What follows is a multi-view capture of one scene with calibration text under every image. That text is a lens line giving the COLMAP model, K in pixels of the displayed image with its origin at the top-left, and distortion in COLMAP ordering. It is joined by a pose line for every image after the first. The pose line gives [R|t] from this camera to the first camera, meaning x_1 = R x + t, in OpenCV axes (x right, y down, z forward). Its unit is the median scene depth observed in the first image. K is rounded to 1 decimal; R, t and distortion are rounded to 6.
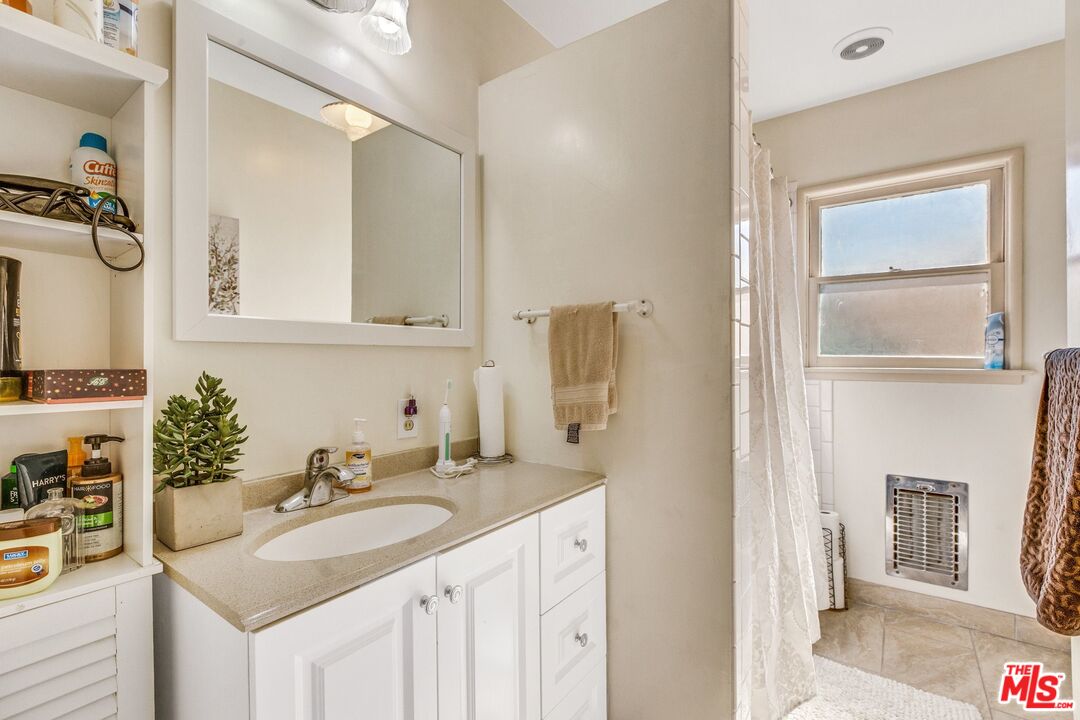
lens RADIAL K [[484.6, 0, 543.1], [0, 484.6, 363.7], [0, 0, 1]] dist [0.007397, -0.004879]
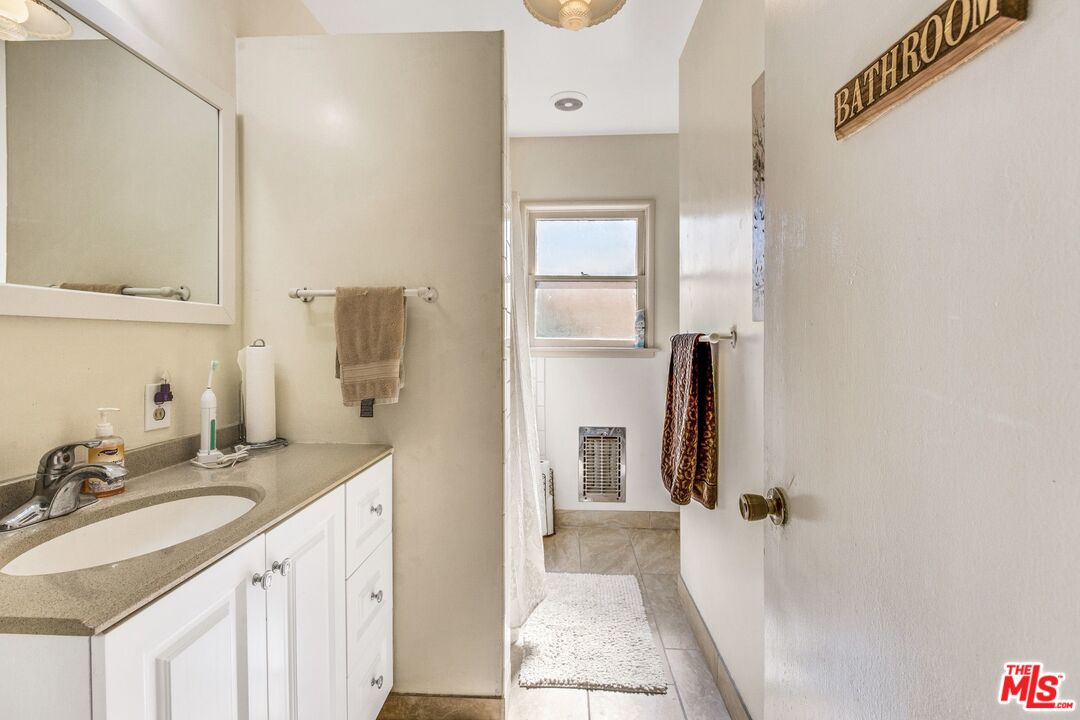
lens RADIAL K [[484.6, 0, 539.9], [0, 484.6, 353.6], [0, 0, 1]] dist [0.007397, -0.004879]
pose [[0.837219, -0.009709, 0.546782, -0.177328], [0.001253, 0.999874, 0.015836, 0.006643], [-0.546866, -0.012573, 0.837126, -0.087917]]
